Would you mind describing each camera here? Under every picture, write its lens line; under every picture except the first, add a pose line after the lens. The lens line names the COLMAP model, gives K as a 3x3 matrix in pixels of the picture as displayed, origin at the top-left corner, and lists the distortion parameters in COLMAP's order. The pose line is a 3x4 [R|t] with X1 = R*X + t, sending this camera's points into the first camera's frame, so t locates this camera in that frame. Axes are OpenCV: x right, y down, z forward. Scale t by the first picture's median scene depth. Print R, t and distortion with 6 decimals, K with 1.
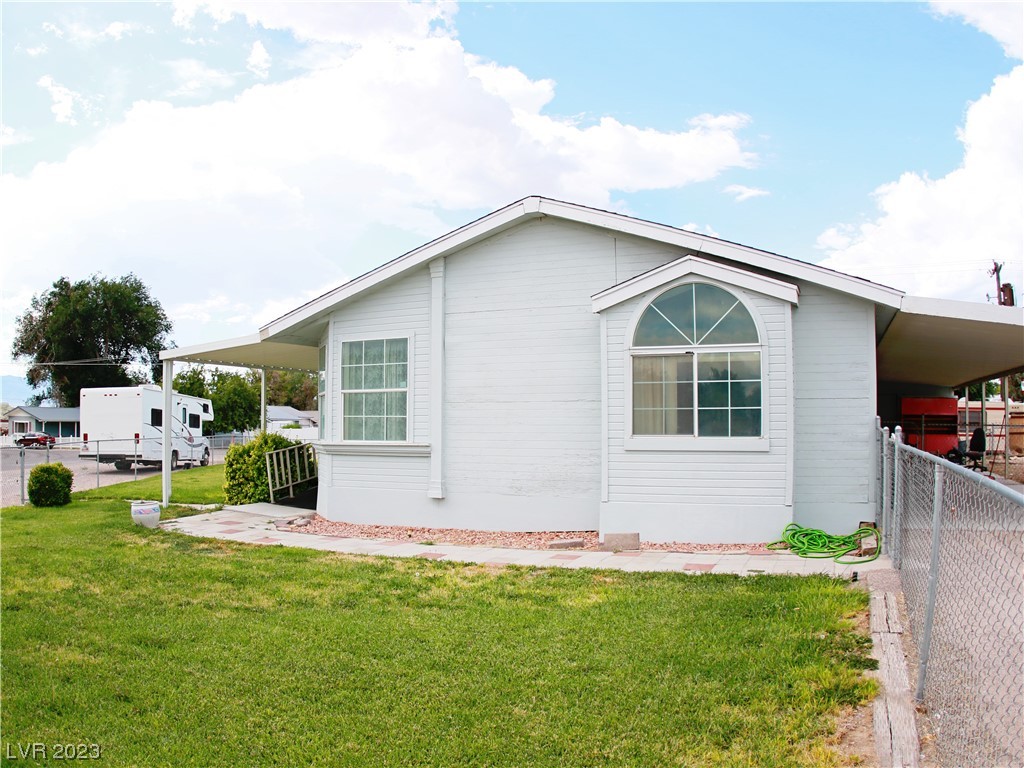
lens RADIAL K [[787.7, 0, 515.7], [0, 787.7, 394.9], [0, 0, 1]] dist [-0.324559, 0.097932]
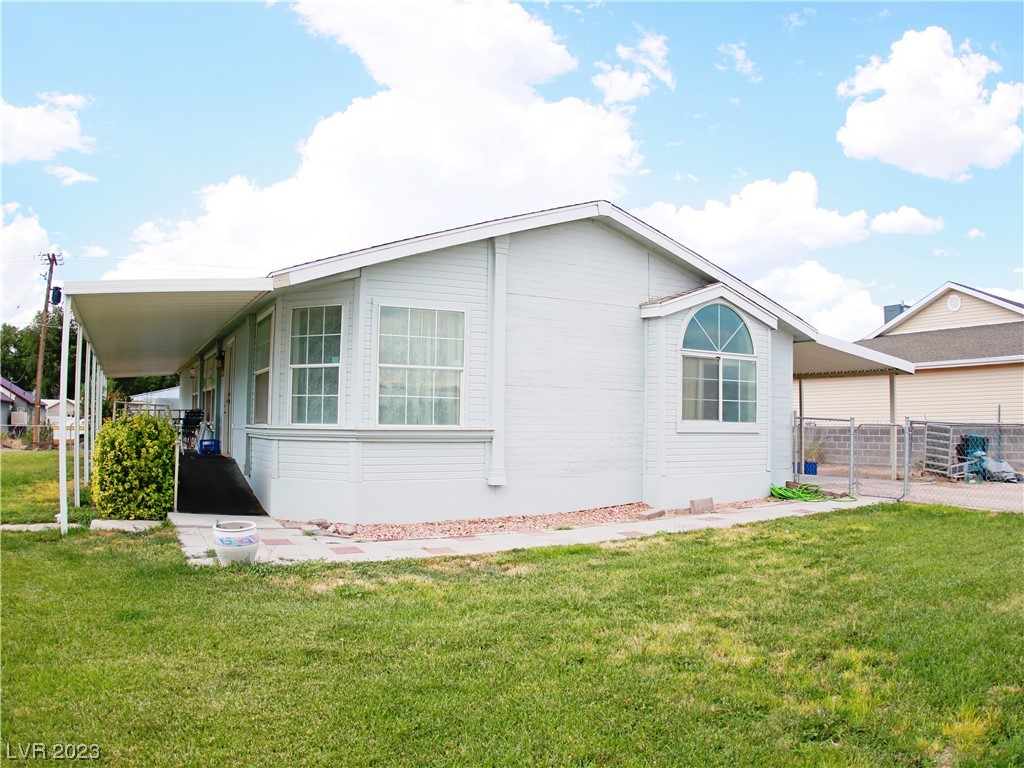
lens RADIAL K [[787.7, 0, 515.7], [0, 787.7, 394.9], [0, 0, 1]] dist [-0.324559, 0.097932]
pose [[0.608470, 0.038124, 0.792660, -0.784645], [-0.041787, 0.998999, -0.015971, 0.033853], [-0.792476, -0.023404, 0.609454, 0.374167]]
